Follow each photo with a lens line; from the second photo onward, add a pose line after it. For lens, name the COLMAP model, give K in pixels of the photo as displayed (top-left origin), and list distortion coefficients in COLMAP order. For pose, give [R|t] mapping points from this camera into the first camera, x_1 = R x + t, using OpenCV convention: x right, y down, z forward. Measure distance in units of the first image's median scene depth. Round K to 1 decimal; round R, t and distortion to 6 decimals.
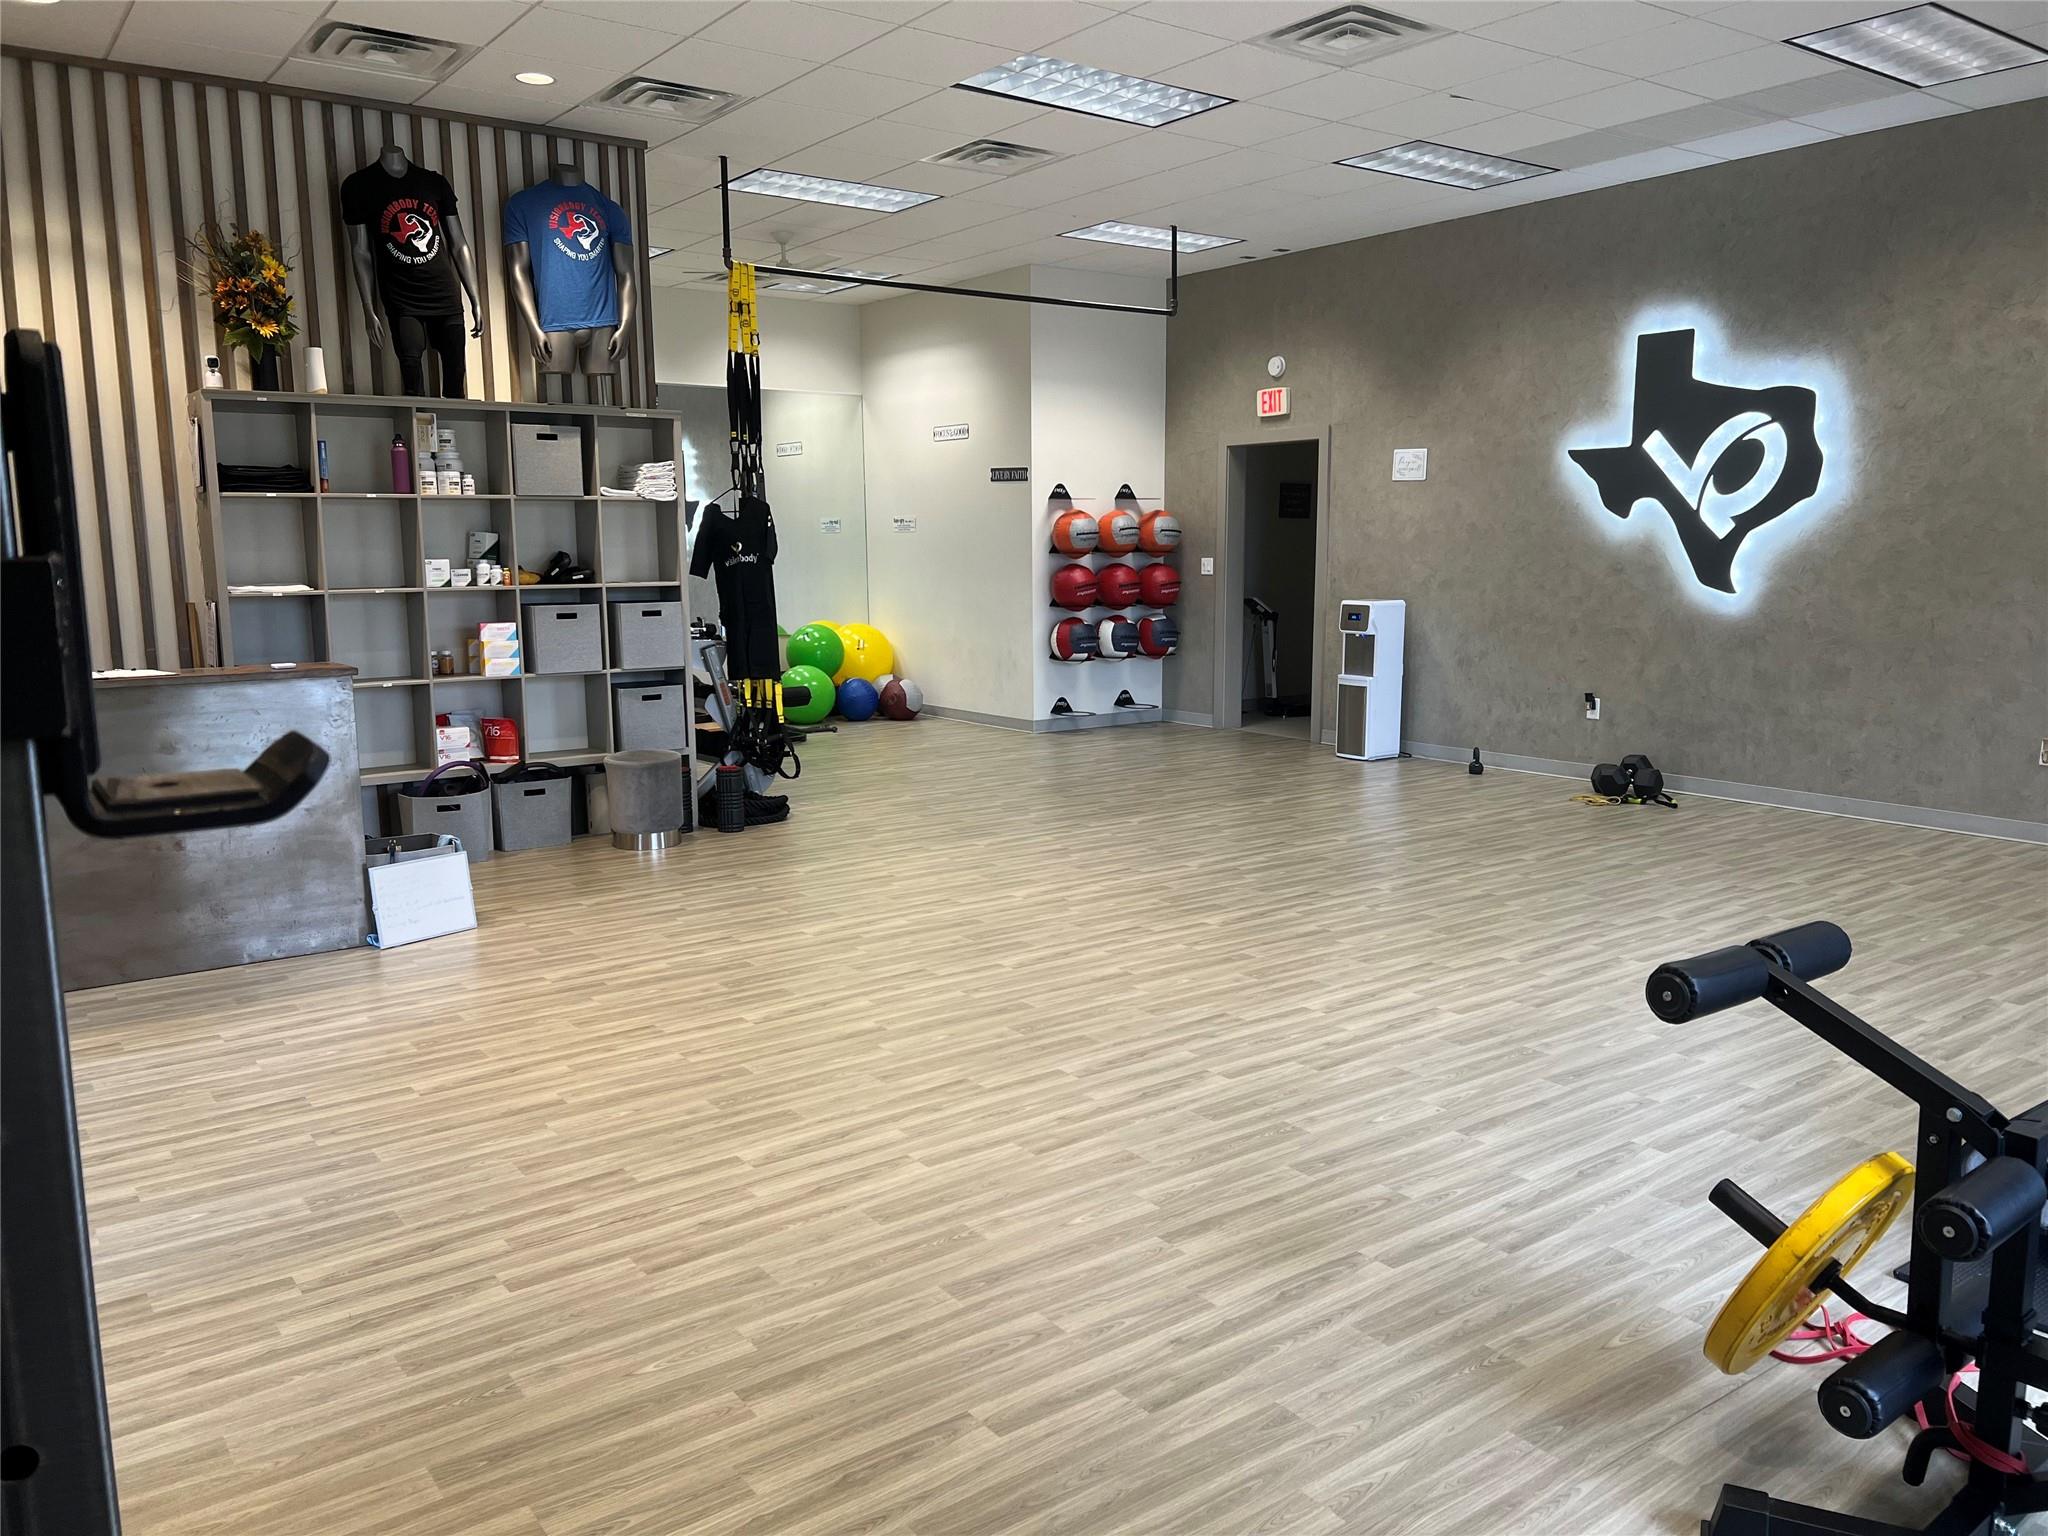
lens RADIAL K [[1505.0, 0, 1018.9], [0, 1505.0, 776.9], [0, 0, 1]] dist [0.060102, -0.072188]
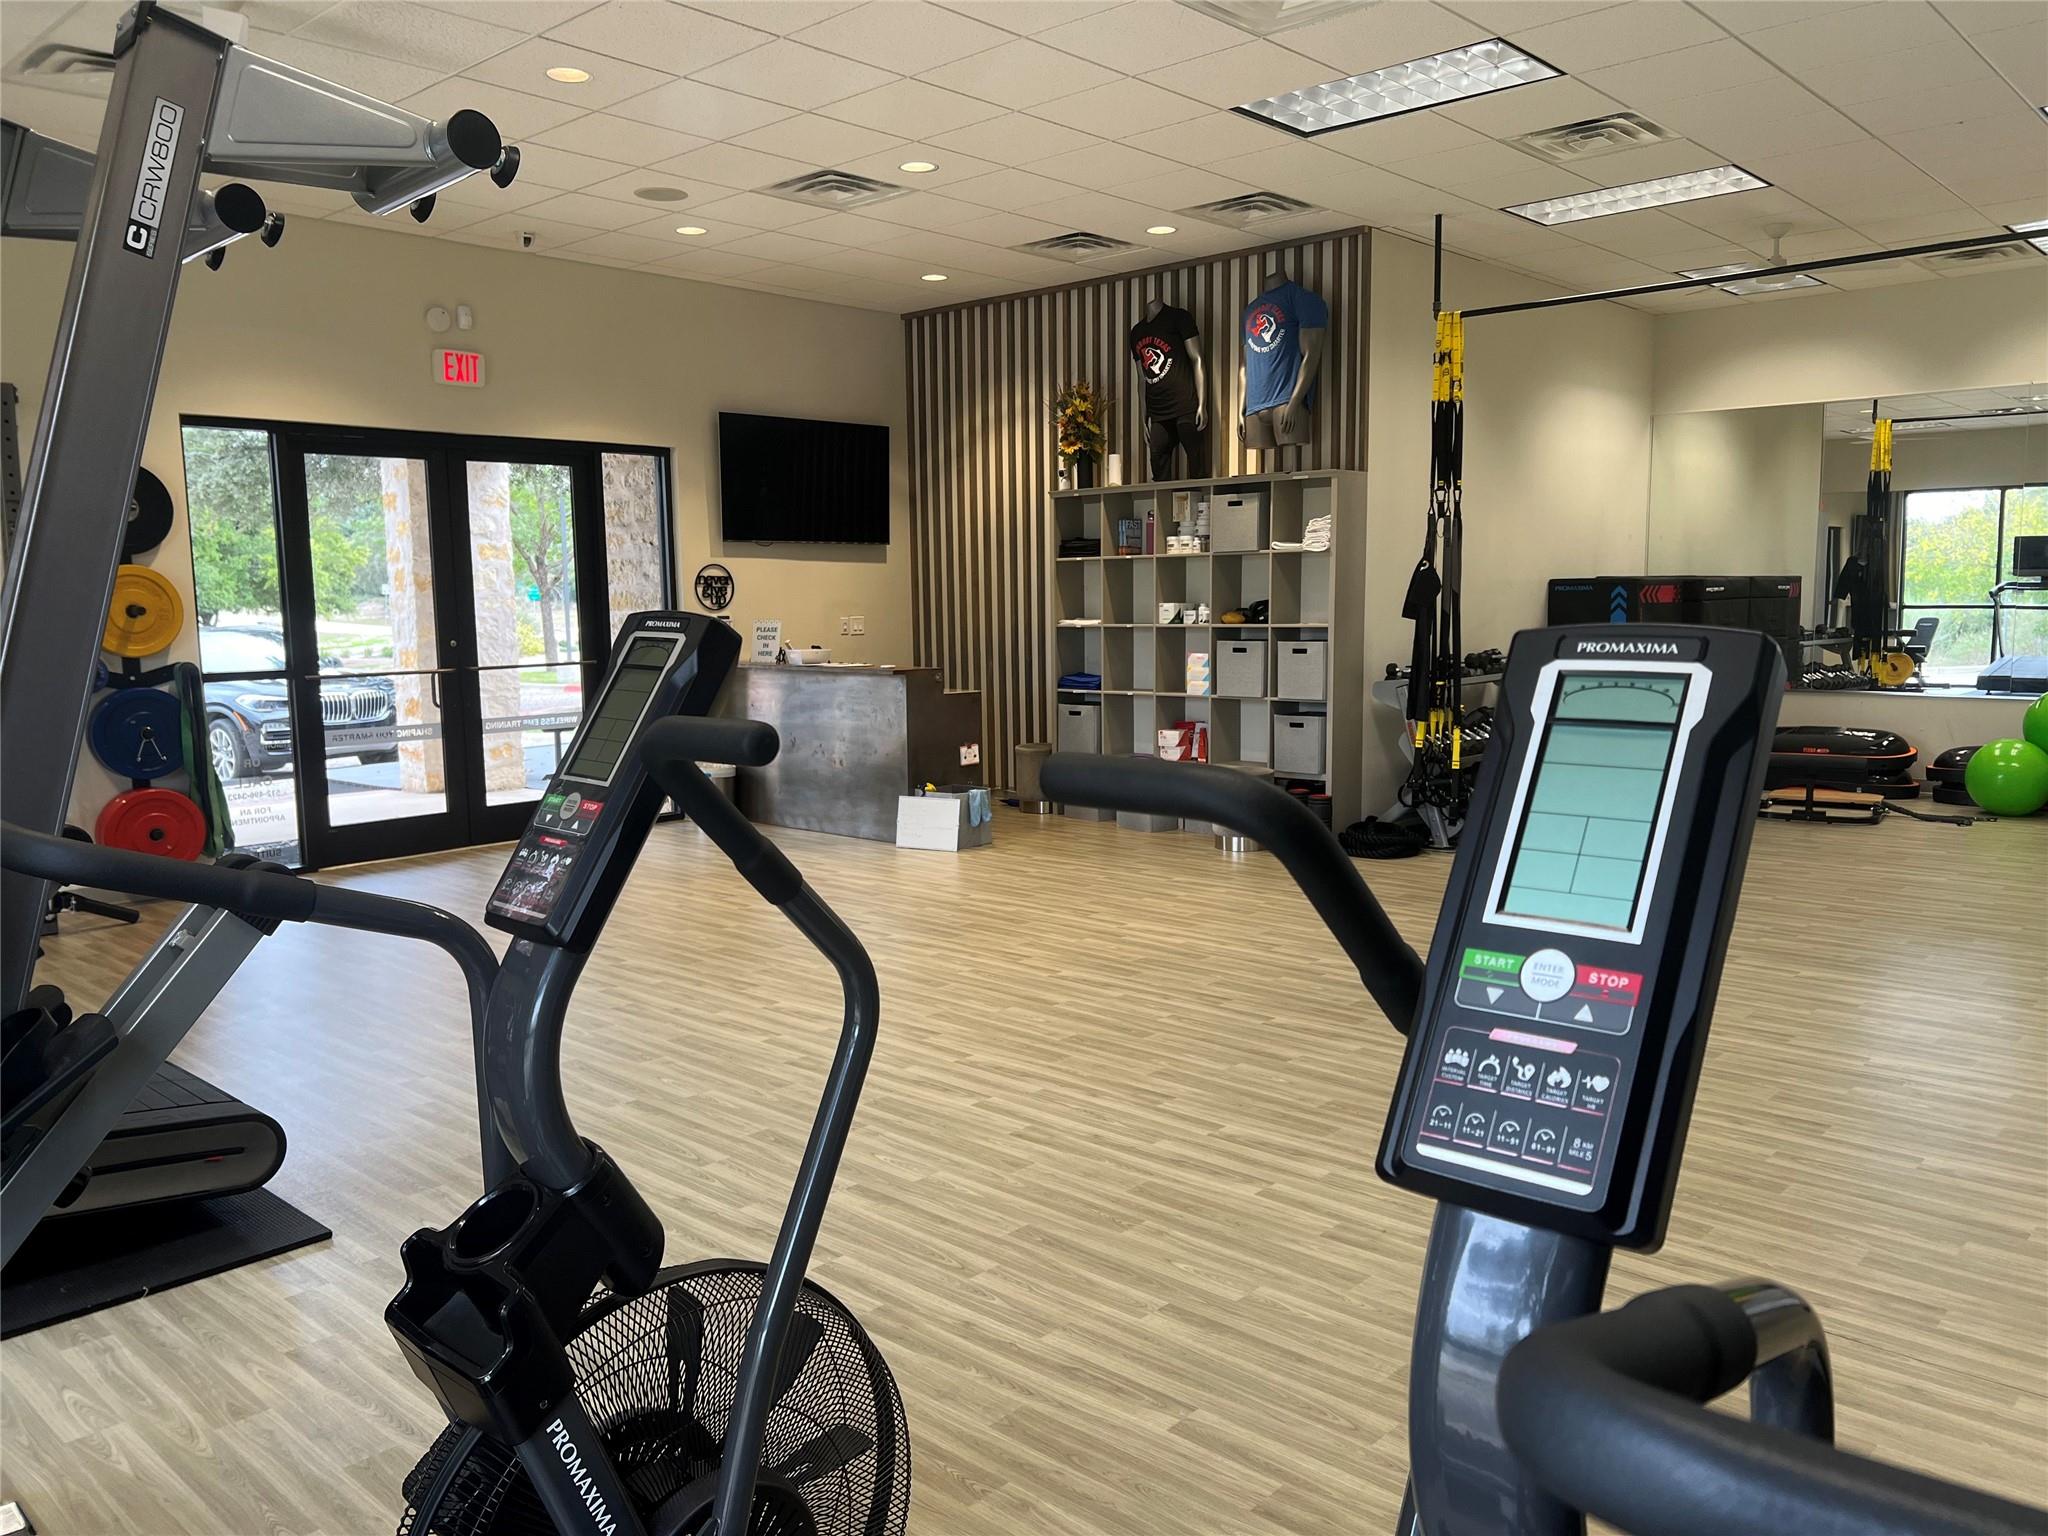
lens RADIAL K [[1515.6, 0, 1044.1], [0, 1515.6, 783.1], [0, 0, 1]] dist [0.094906, -0.146693]
pose [[0.218314, 0.130921, -0.967057, 1.058897], [-0.138899, 0.985040, 0.101999, -0.127618], [0.965943, 0.112055, 0.233232, 0.711354]]
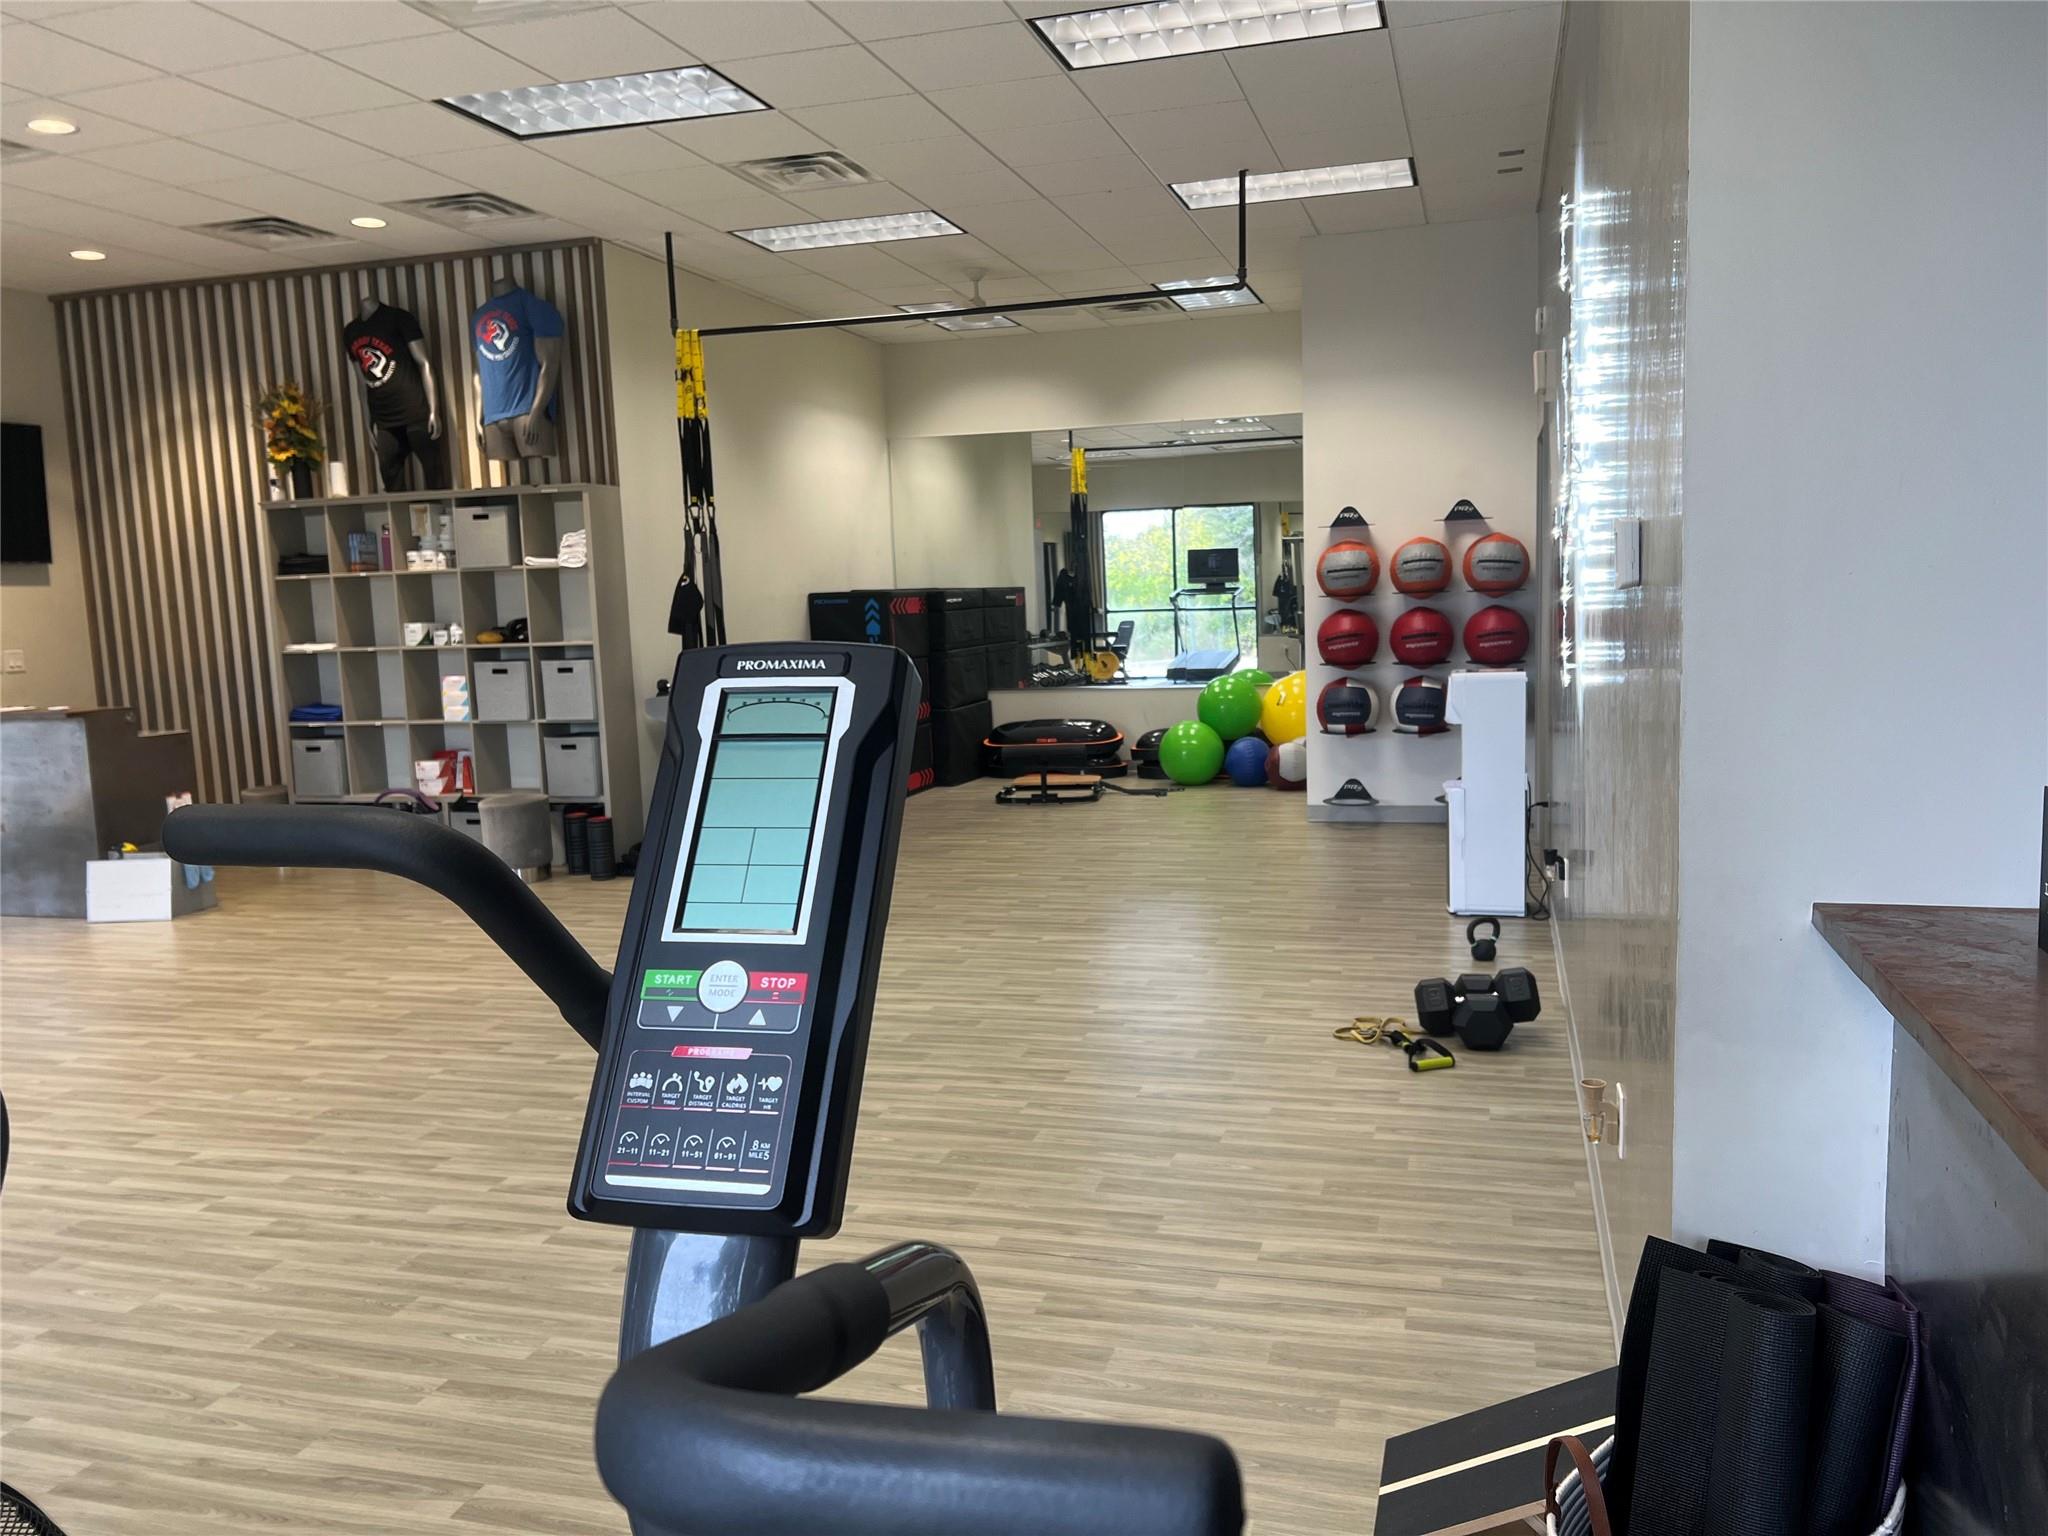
lens RADIAL K [[1515.6, 0, 1044.1], [0, 1515.6, 783.1], [0, 0, 1]] dist [0.094906, -0.146693]
pose [[0.628676, 0.088105, -0.772660, 1.065042], [-0.090326, 0.995110, 0.039977, -0.130414], [0.772404, 0.044658, 0.633560, 0.725035]]
